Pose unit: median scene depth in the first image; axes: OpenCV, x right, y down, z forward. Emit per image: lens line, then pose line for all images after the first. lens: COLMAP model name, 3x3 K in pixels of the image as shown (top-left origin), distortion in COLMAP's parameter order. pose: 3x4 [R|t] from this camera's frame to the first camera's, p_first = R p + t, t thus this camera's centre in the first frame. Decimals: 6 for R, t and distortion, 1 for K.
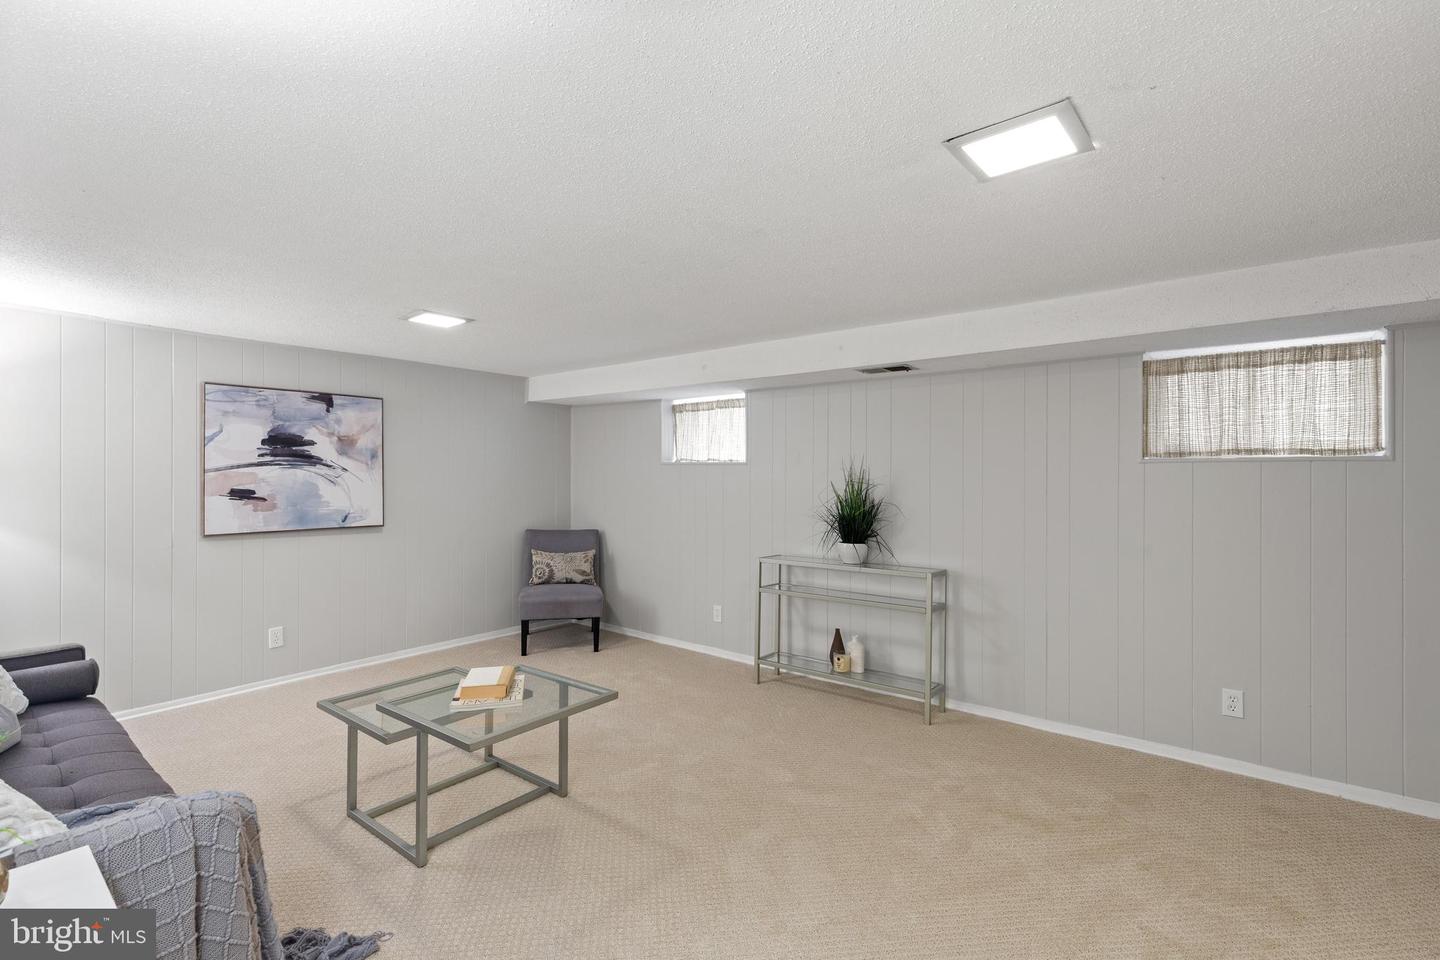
lens RADIAL K [[650.4, 0, 726.4], [0, 650.4, 477.7], [0, 0, 1]] dist [0.011026, -0.003320]
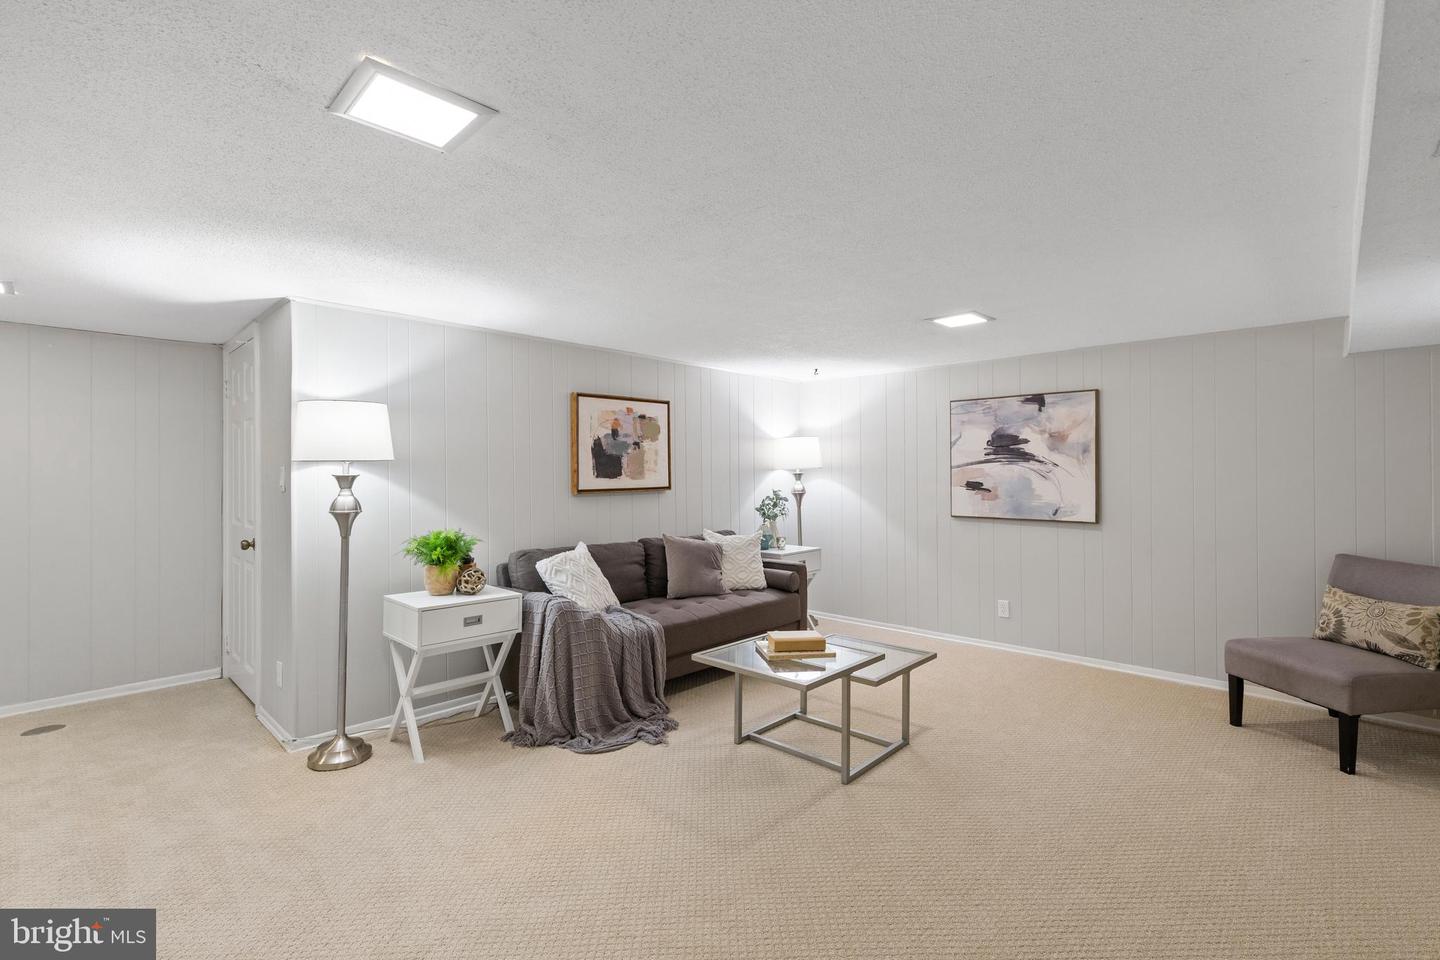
lens RADIAL K [[650.4, 0, 717.2], [0, 650.4, 475.1], [0, 0, 1]] dist [0.011026, -0.003320]
pose [[-0.093421, 0.003072, -0.995622, 0.519442], [-0.003475, 0.999988, 0.003411, 0.002217], [0.995621, 0.003778, -0.093409, 0.592119]]
